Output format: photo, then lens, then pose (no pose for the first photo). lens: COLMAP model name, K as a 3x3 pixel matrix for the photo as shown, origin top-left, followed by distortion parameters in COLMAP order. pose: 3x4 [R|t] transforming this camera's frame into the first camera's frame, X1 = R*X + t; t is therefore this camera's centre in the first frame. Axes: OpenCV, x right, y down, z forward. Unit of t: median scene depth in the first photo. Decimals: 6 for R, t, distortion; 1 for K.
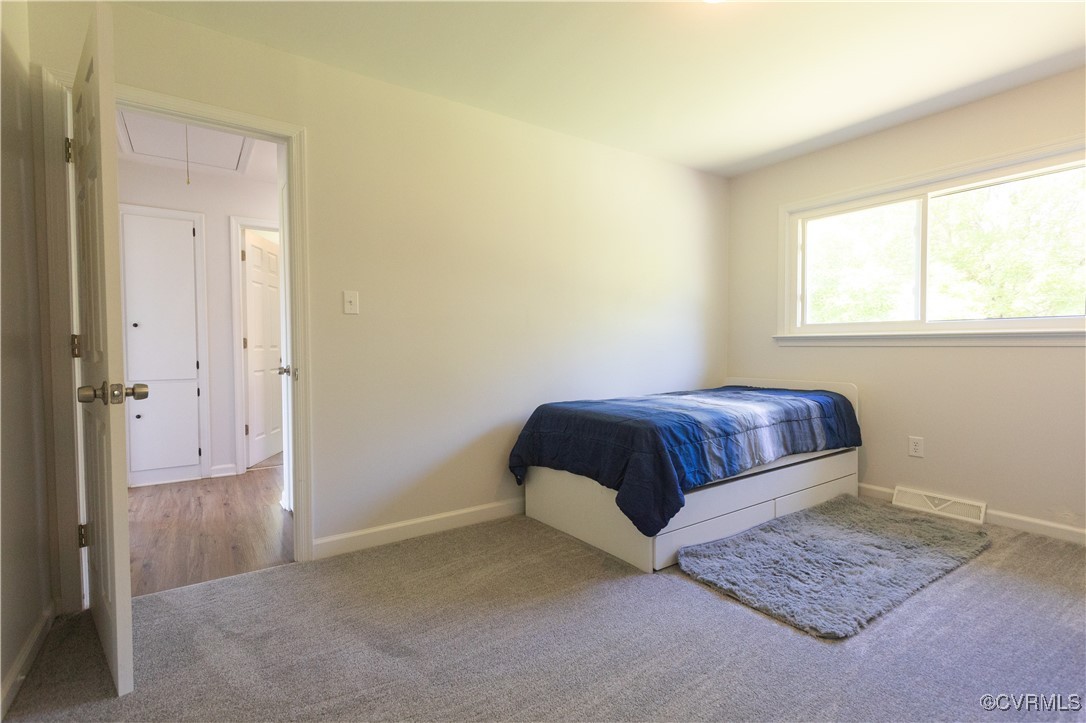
lens RADIAL K [[525.1, 0, 551.7], [0, 525.1, 361.2], [0, 0, 1]] dist [0.001855, -0.000323]
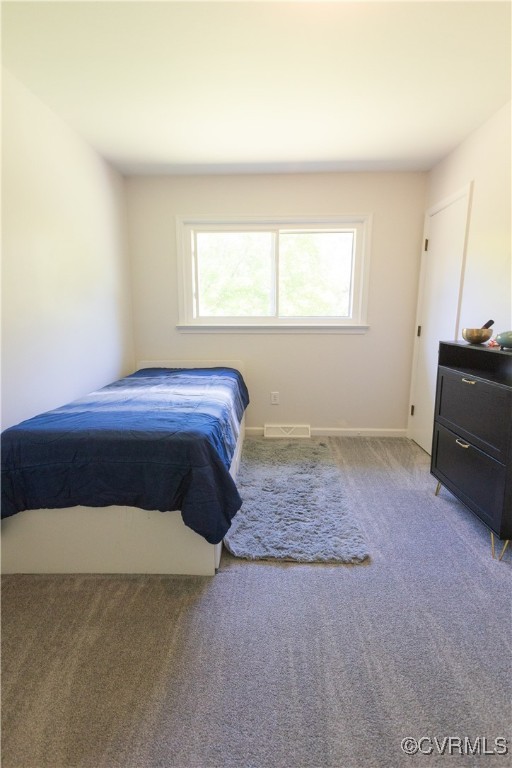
lens RADIAL K [[371.3, 0, 253.5], [0, 371.3, 381.9], [0, 0, 1]] dist [0.001855, -0.000323]
pose [[0.602592, -0.137617, 0.786095, -0.238831], [0.020907, 0.987404, 0.156833, -0.068386], [-0.797776, -0.078071, 0.597878, 0.444497]]
